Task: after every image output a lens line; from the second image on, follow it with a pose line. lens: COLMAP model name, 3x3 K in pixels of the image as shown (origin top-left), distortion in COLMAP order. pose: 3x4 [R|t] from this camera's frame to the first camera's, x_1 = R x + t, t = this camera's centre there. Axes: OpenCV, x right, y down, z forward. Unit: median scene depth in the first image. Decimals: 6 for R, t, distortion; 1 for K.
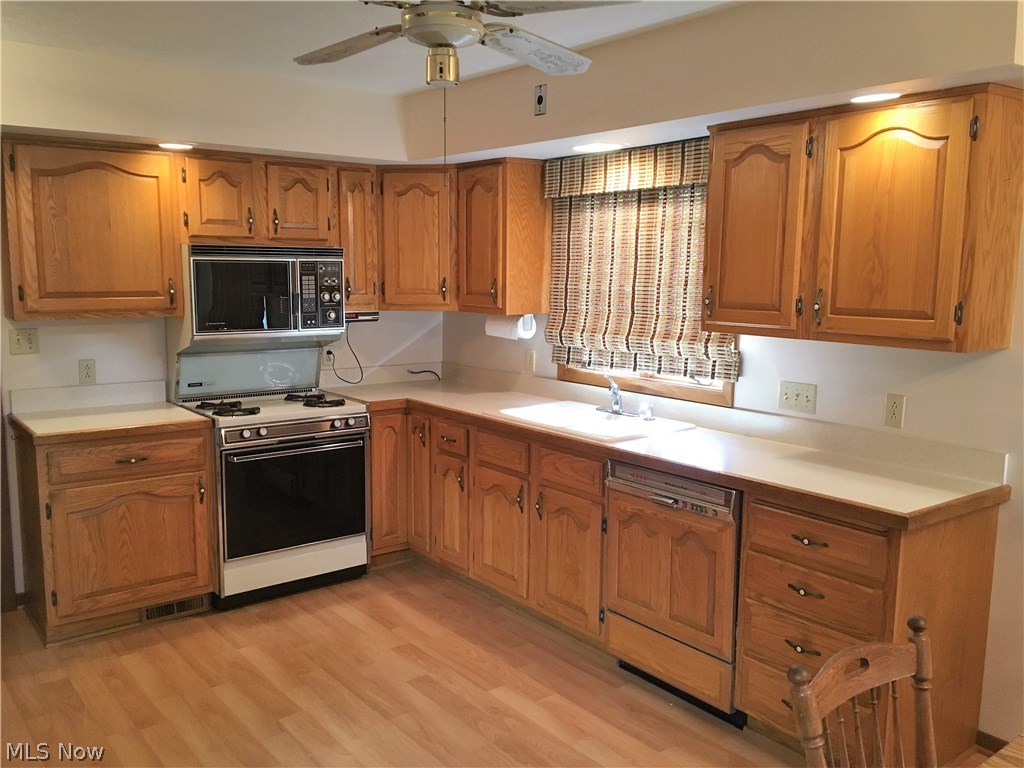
lens RADIAL K [[864.7, 0, 517.4], [0, 864.7, 383.6], [0, 0, 1]] dist [0.069756, -0.089210]
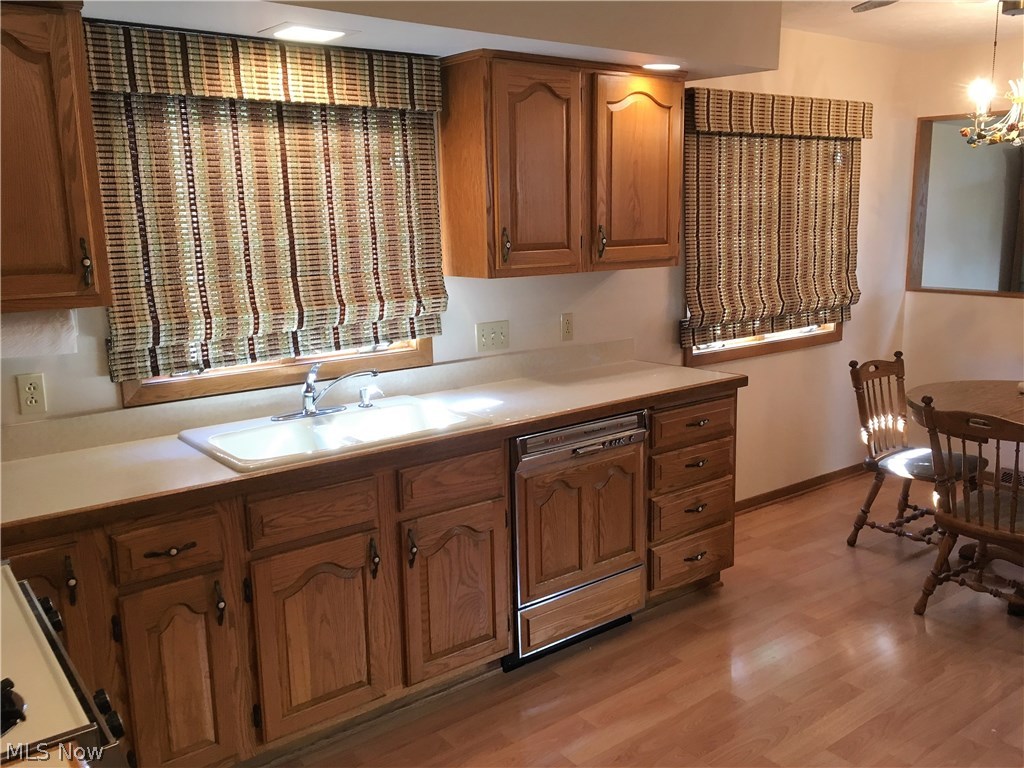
lens RADIAL K [[864.7, 0, 515.5], [0, 864.7, 384.9], [0, 0, 1]] dist [0.069756, -0.089210]
pose [[0.016036, -0.198195, 0.980031, -0.622569], [0.156511, 0.968573, 0.193316, -0.109911], [-0.987546, 0.150286, 0.046552, 0.834508]]
